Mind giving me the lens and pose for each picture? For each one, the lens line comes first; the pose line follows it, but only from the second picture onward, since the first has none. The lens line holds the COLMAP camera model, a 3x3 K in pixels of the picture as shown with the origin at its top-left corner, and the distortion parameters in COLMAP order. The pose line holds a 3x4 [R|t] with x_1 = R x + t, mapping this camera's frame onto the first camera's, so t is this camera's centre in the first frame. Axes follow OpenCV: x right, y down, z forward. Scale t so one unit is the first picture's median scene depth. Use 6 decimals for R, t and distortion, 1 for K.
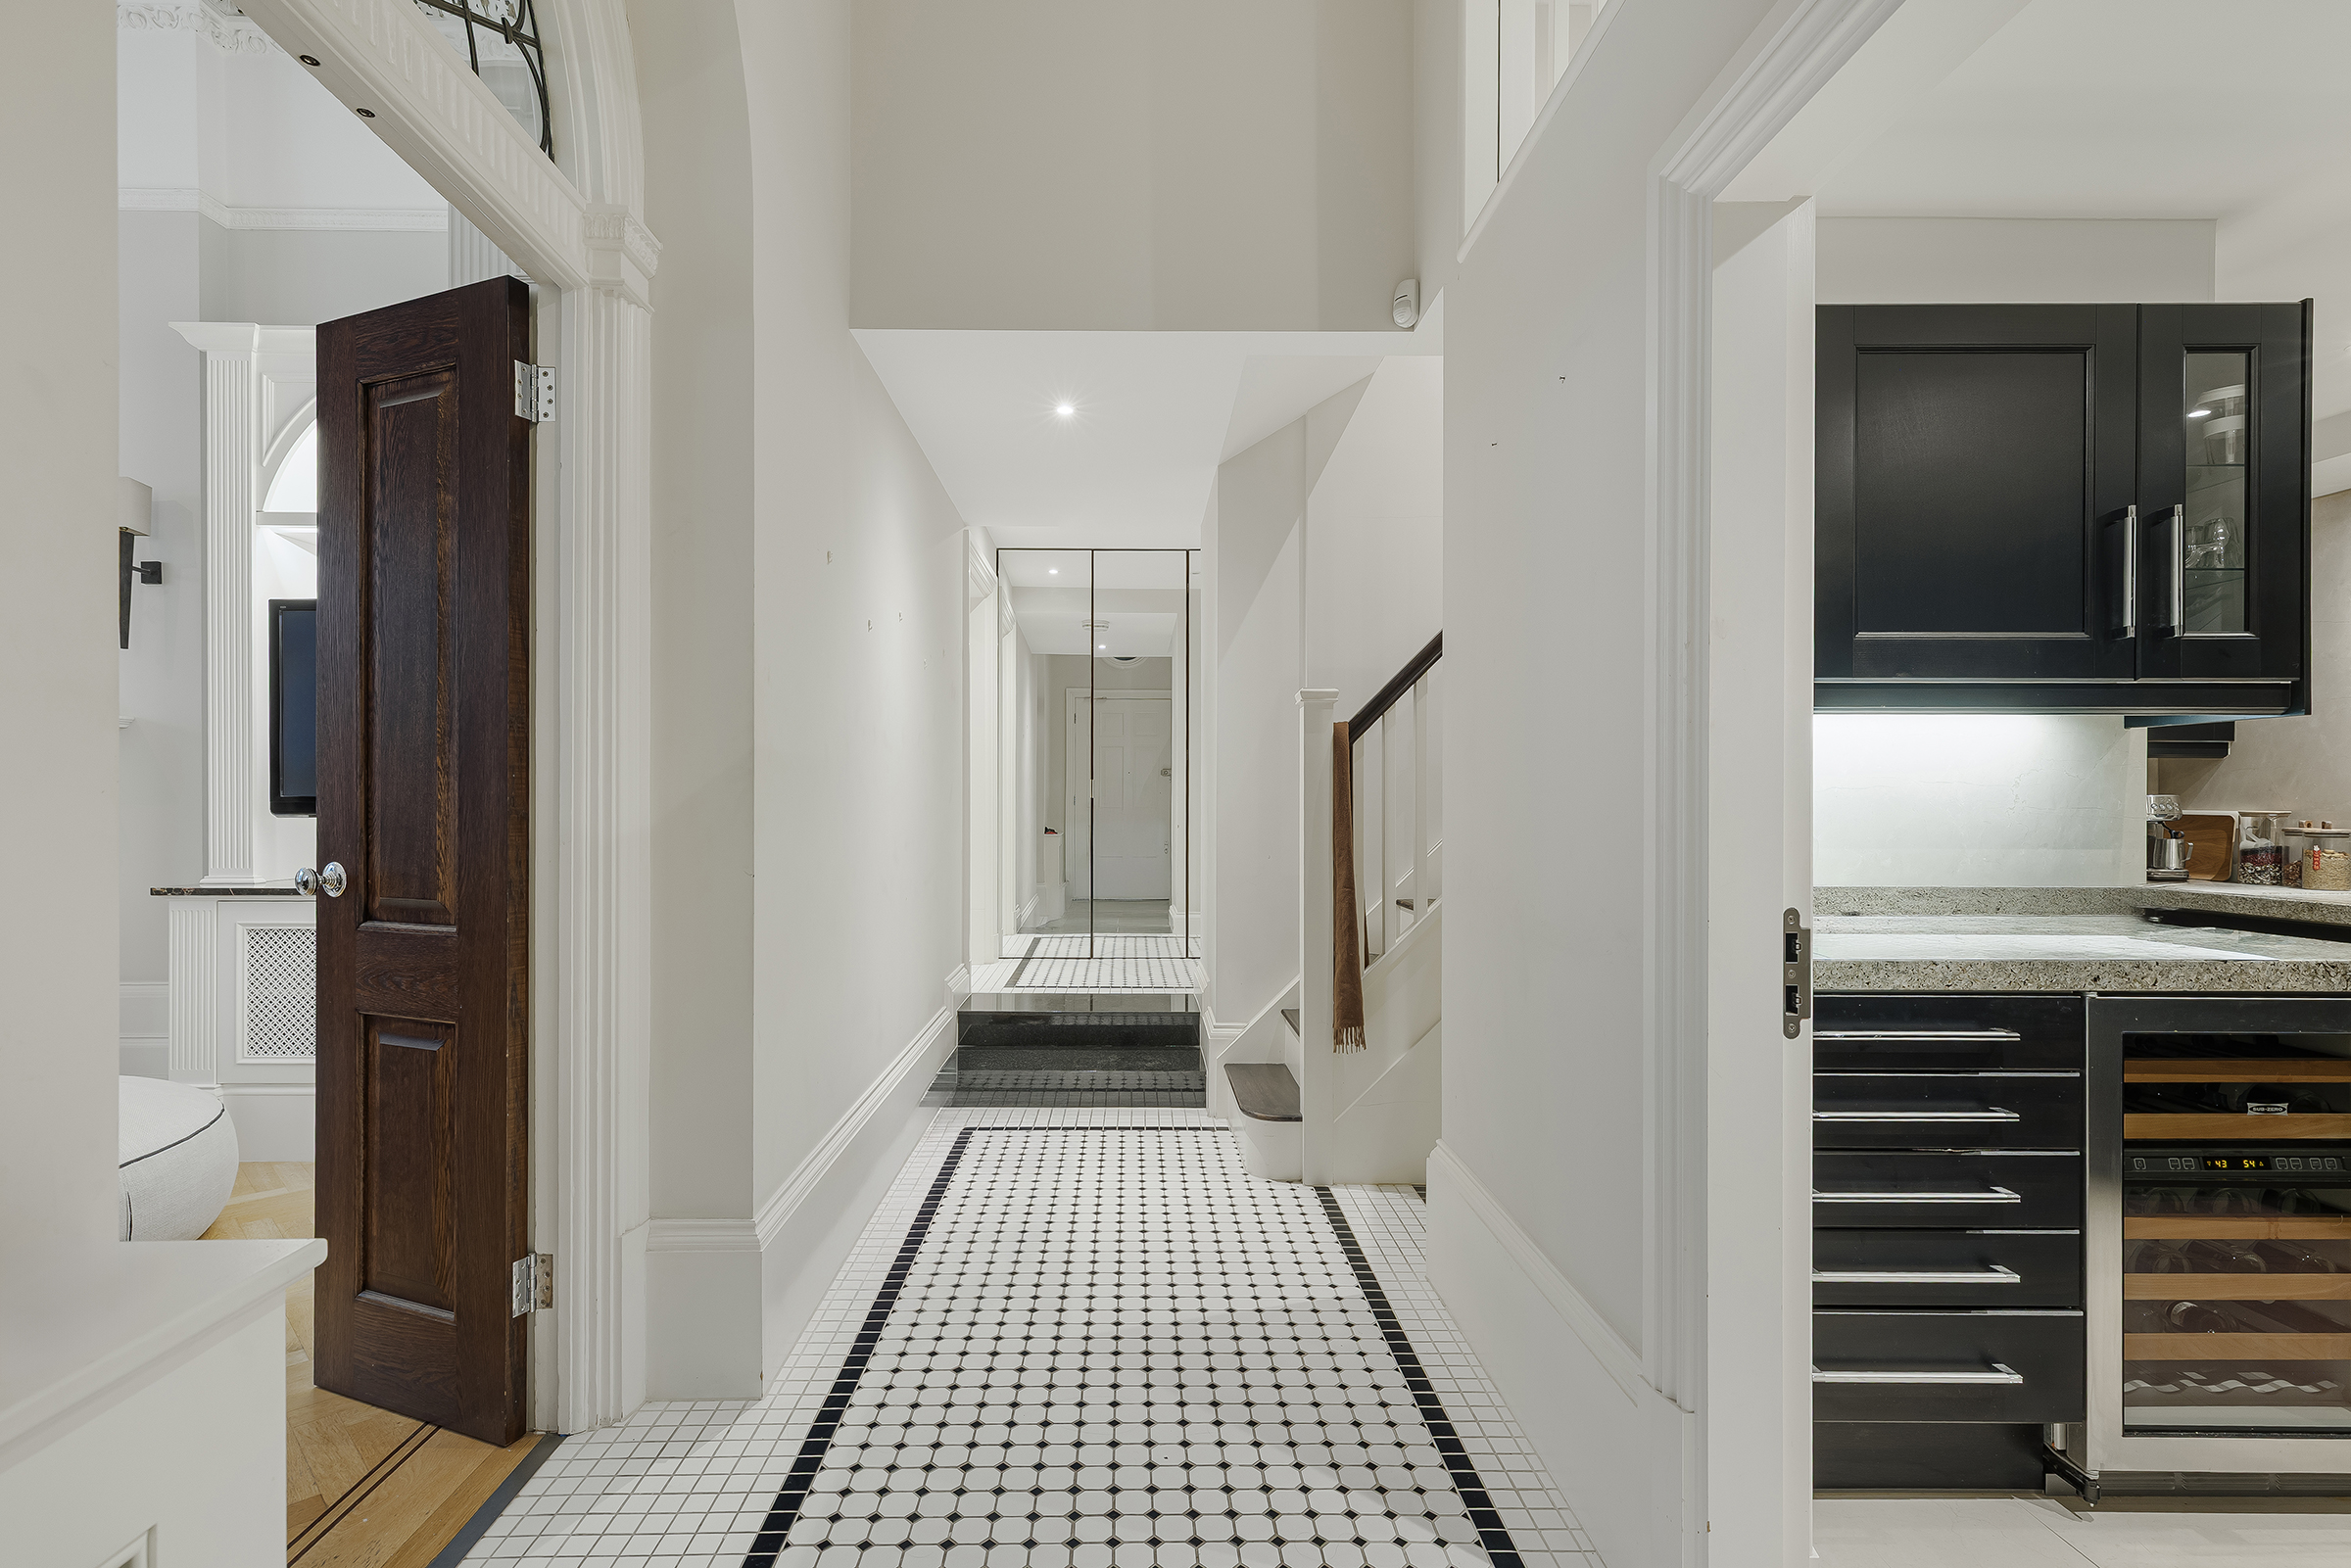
lens RADIAL K [[1082.5, 0, 1178.9], [0, 1082.5, 806.6], [0, 0, 1]] dist [0.000347, 0.000066]
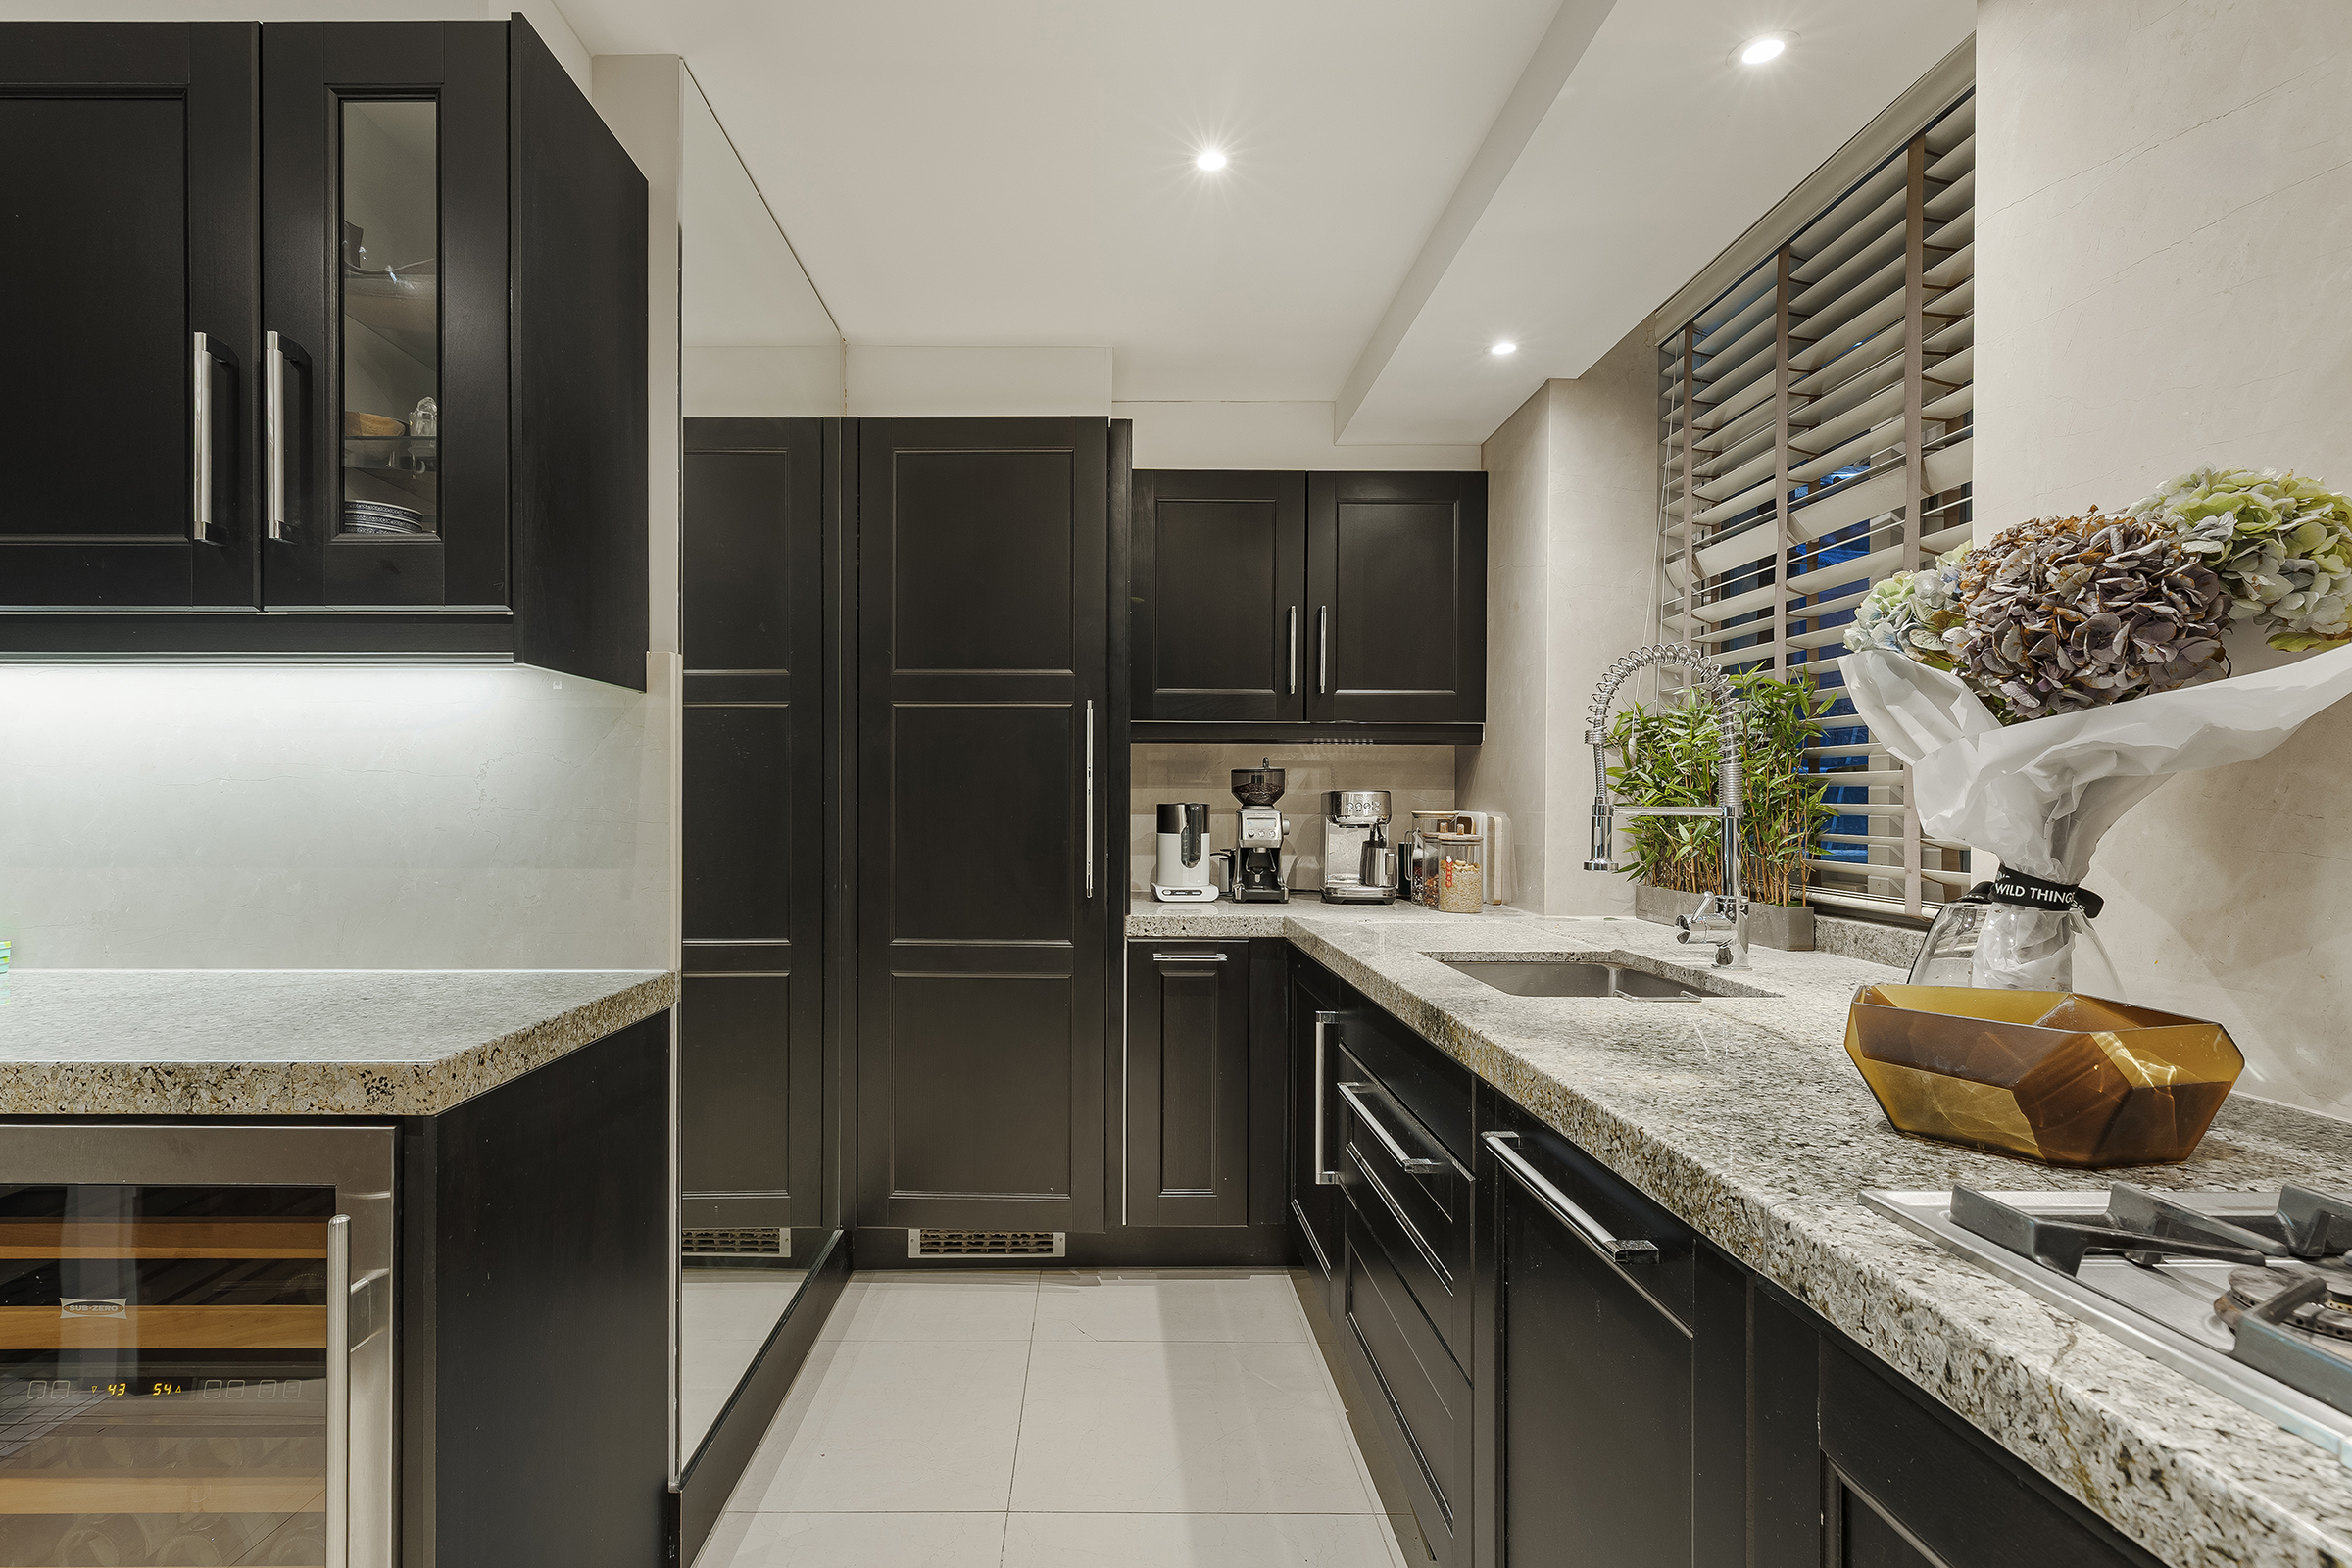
lens RADIAL K [[1137.6, 0, 1169.9], [0, 1137.6, 808.5], [0, 0, 1]] dist [0.000700, 0.000023]
pose [[0.999983, -0.001750, 0.005582, 1.423644], [0.001746, 0.999998, 0.000637, 0.001837], [-0.005583, -0.000628, 0.999984, 0.323257]]
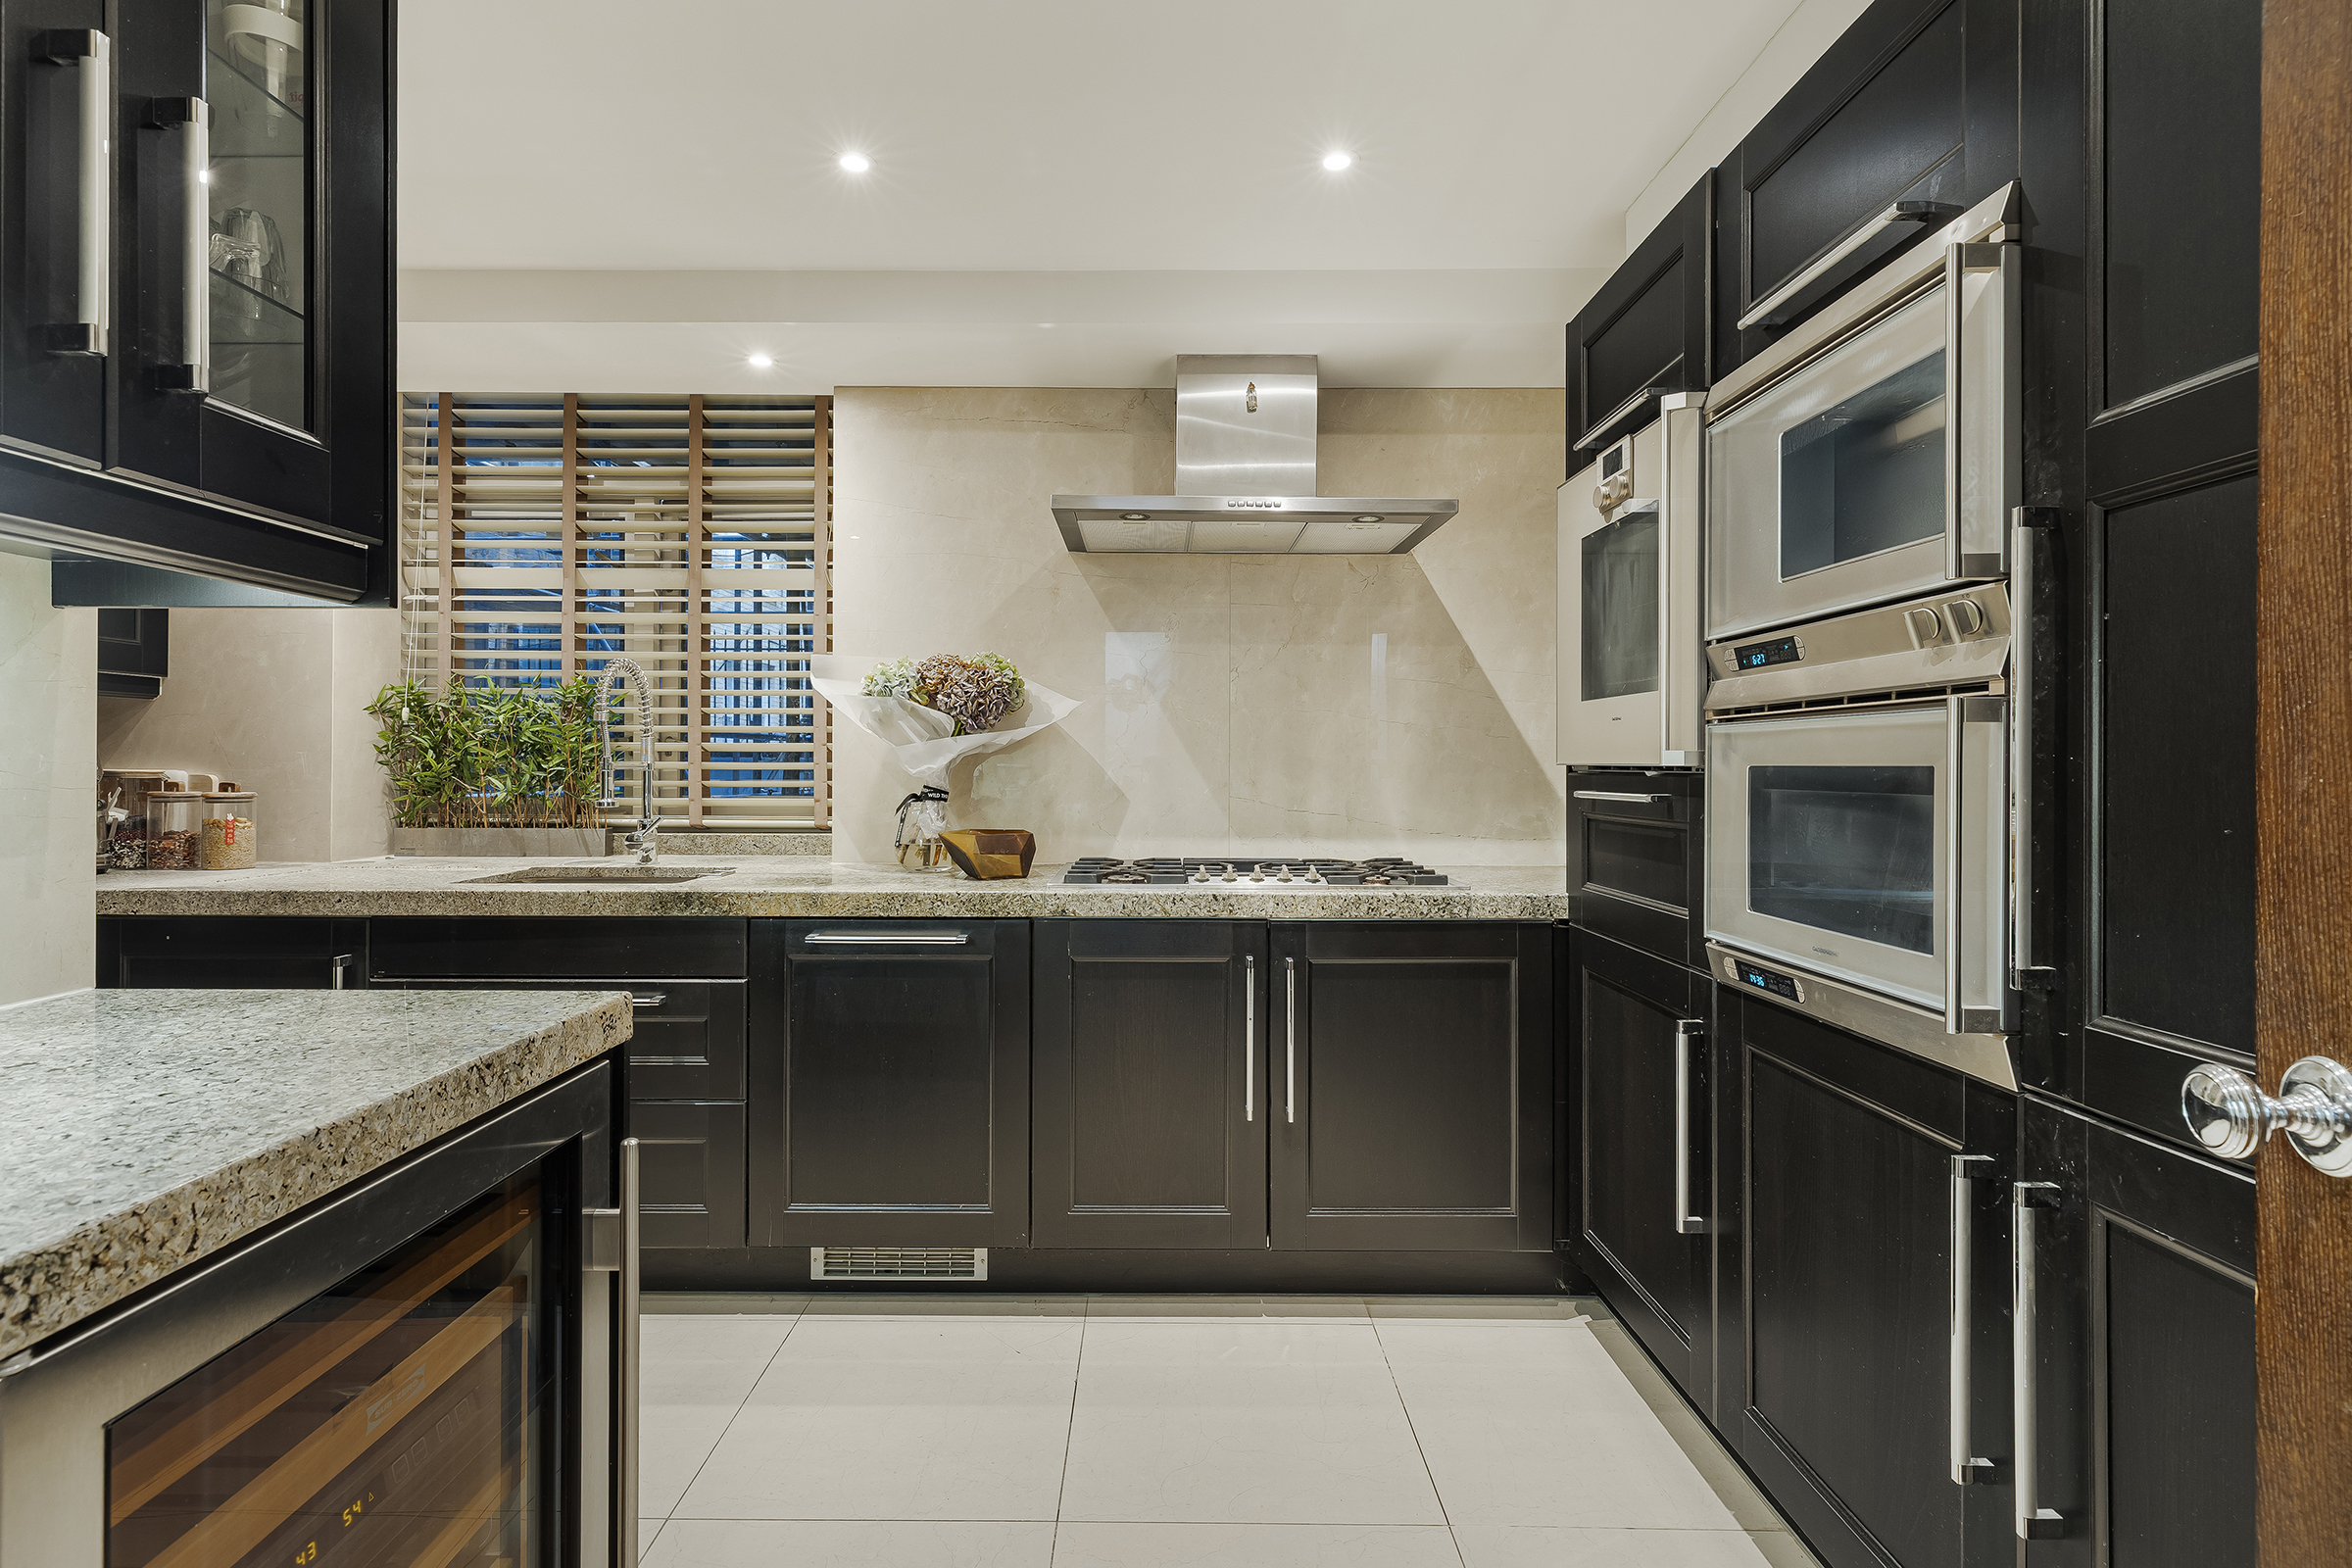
lens RADIAL K [[1088.6, 0, 1099.9], [0, 1088.6, 761.0], [0, 0, 1]] dist [0.001828, 0.000521]
pose [[0.054039, -0.000065, 0.998539, 0.479221], [-0.000804, 1.000000, 0.000109, -0.002653], [-0.998538, -0.000808, 0.054039, 0.589292]]
